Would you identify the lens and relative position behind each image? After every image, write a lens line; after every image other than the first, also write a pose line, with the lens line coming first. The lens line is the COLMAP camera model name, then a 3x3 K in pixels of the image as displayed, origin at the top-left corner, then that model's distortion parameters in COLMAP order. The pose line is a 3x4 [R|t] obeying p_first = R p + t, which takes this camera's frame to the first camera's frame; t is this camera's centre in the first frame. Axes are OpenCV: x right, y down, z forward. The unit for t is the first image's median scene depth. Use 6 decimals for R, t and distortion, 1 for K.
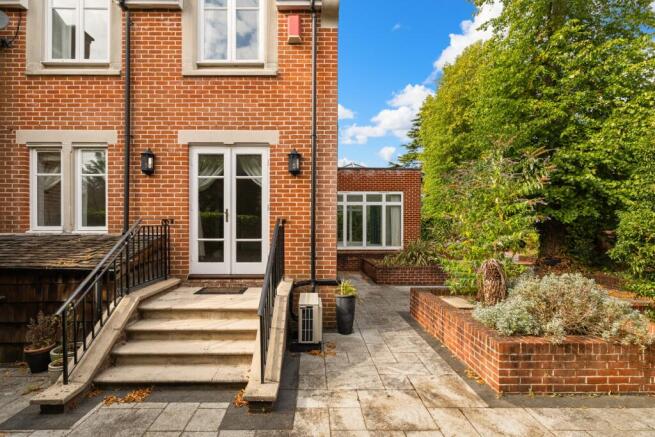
lens RADIAL K [[297.1, 0, 316.7], [0, 297.1, 227.3], [0, 0, 1]] dist [0.000229, 0.000464]
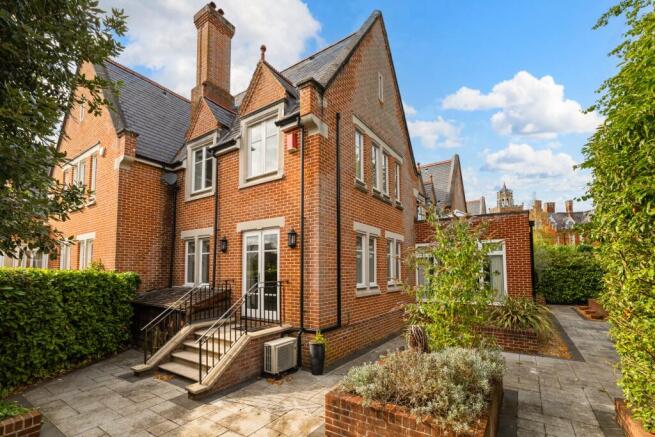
lens RADIAL K [[291.7, 0, 321.4], [0, 291.7, 253.2], [0, 0, 1]] dist [-0.002121, 0.000762]
pose [[0.821771, -0.040885, -0.568349, 0.782240], [0.007280, 0.998094, -0.061274, -0.069304], [0.569771, 0.046216, 0.820503, -0.010670]]
